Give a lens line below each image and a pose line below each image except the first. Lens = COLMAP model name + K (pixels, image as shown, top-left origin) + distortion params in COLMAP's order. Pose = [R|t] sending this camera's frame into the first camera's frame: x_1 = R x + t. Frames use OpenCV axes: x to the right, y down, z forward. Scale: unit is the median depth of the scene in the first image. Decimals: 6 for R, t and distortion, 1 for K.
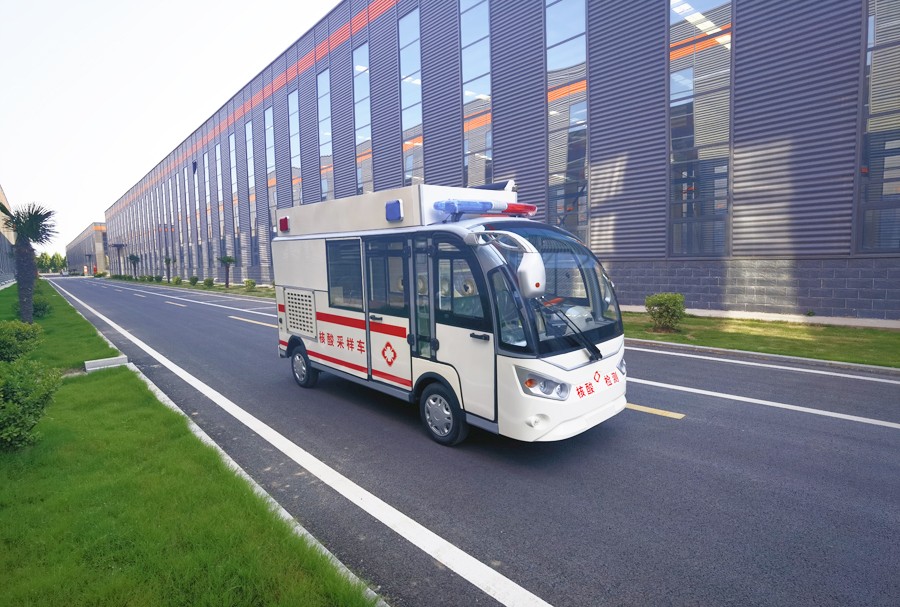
lens RADIAL K [[475.0, 0, 449.9], [0, 475.0, 290.3], [0, 0, 1]] dist [-0.037731, 0.000040]
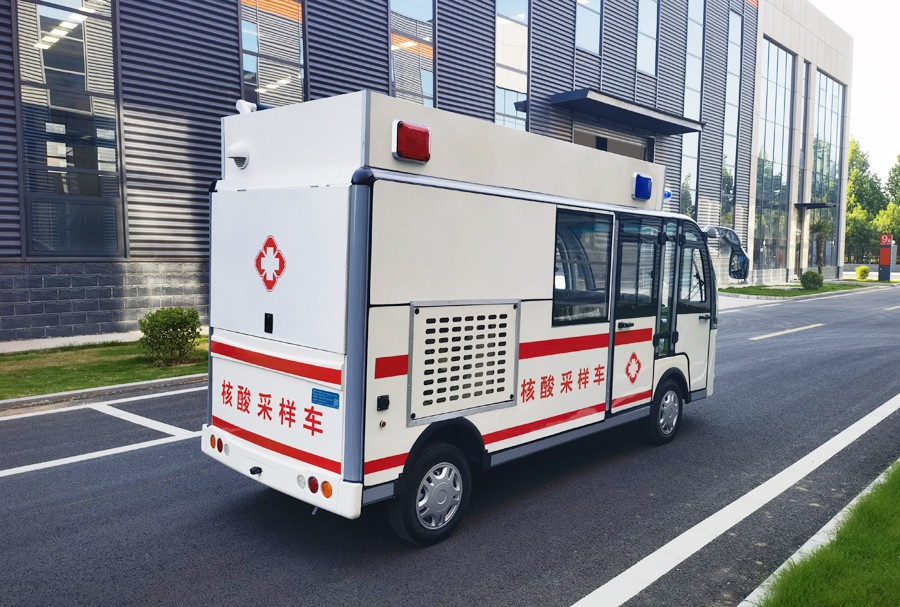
lens RADIAL K [[678.9, 0, 450.0], [0, 678.9, 303.5], [0, 0, 1]] dist [0.021182, -0.003219]
pose [[-0.072936, -0.043700, 0.996379, -1.135320], [0.066214, 0.996623, 0.048557, -0.042528], [-0.995136, 0.069515, -0.069796, 1.281509]]
